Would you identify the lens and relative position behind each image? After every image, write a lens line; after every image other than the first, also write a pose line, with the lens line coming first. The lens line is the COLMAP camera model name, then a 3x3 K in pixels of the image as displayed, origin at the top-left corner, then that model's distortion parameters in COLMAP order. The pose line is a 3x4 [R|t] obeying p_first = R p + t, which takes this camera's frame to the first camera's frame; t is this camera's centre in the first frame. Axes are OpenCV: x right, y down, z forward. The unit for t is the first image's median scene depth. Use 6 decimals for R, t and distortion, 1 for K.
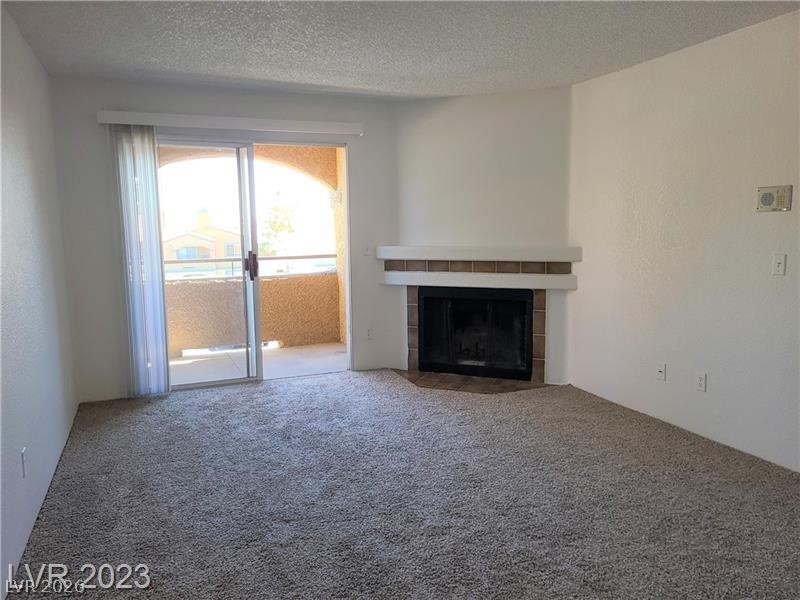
lens RADIAL K [[604.2, 0, 400.5], [0, 604.2, 288.1], [0, 0, 1]] dist [0.036838, 0.003649]
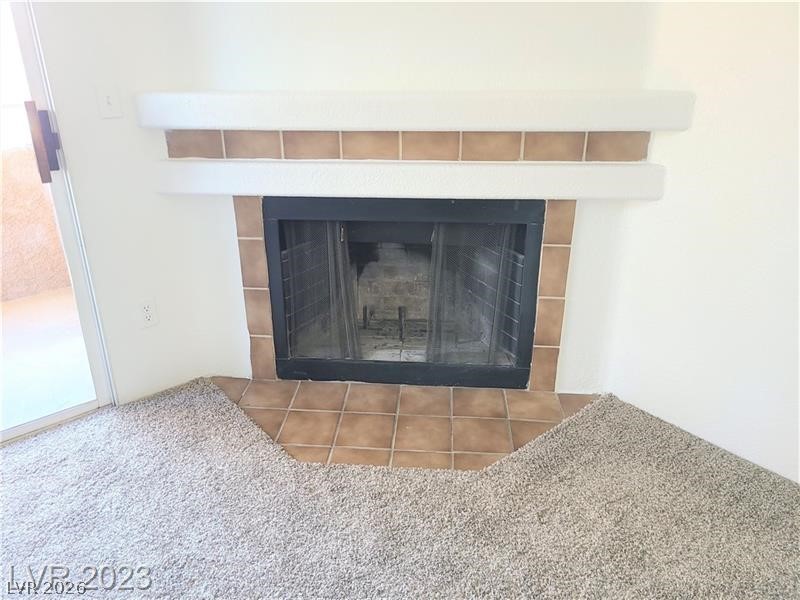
lens RADIAL K [[604.2, 0, 400.5], [0, 604.2, 288.1], [0, 0, 1]] dist [0.036838, 0.003649]
pose [[0.949253, -0.111063, 0.294252, -0.009395], [0.026192, 0.960242, 0.277939, -0.056211], [-0.313422, -0.256127, 0.914421, 0.606522]]
